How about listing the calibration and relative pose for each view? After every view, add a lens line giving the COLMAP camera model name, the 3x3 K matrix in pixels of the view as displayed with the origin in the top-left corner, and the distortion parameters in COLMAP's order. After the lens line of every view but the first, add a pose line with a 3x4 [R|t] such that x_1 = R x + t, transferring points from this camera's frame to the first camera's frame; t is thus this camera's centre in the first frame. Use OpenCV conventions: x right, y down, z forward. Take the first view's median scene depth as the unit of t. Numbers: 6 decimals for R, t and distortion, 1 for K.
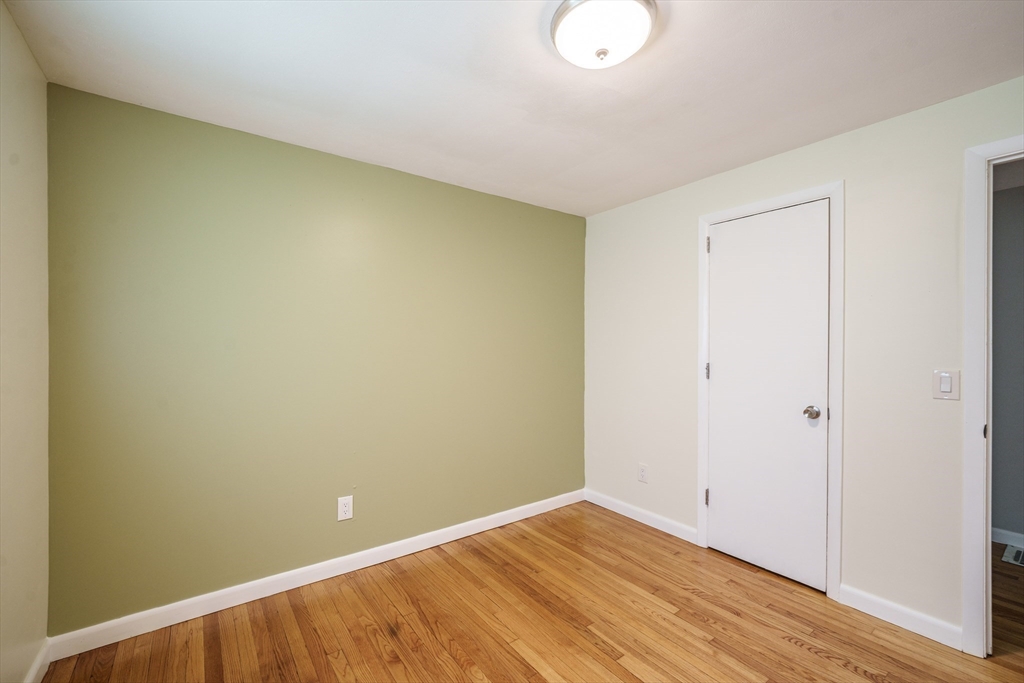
lens RADIAL K [[418.5, 0, 512.1], [0, 418.5, 335.8], [0, 0, 1]] dist [-0.000913, -0.000607]
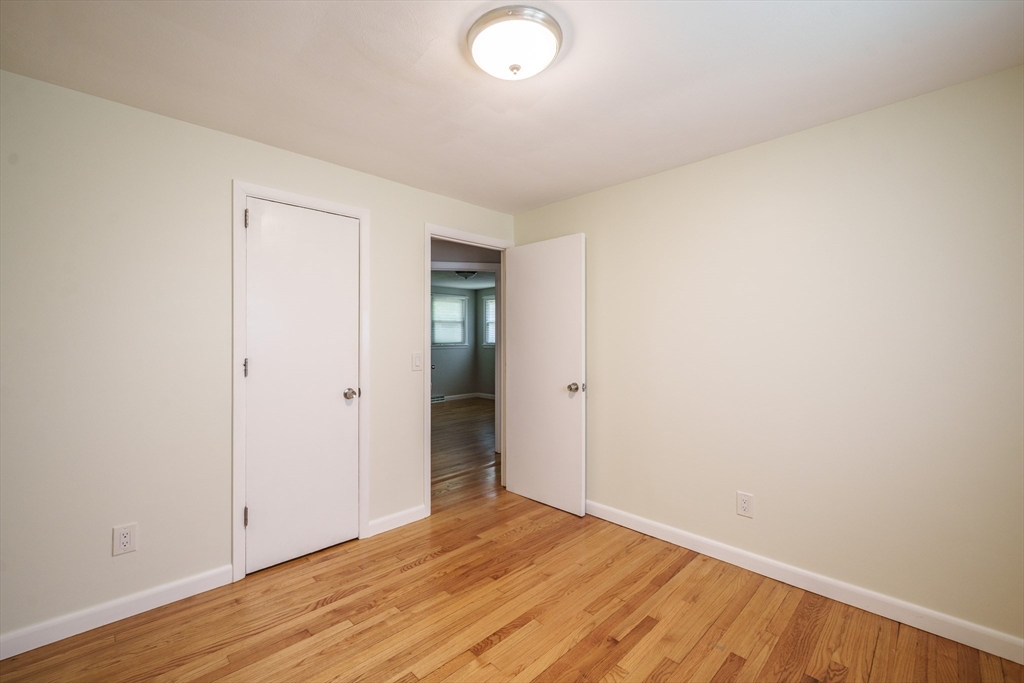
lens RADIAL K [[413.7, 0, 511.7], [0, 413.7, 329.7], [0, 0, 1]] dist [-0.000205, -0.000148]
pose [[-0.111684, 0.020026, 0.993542, -0.509694], [-0.027889, 0.999340, -0.023278, 0.014563], [-0.993352, -0.030308, -0.111052, 0.673034]]
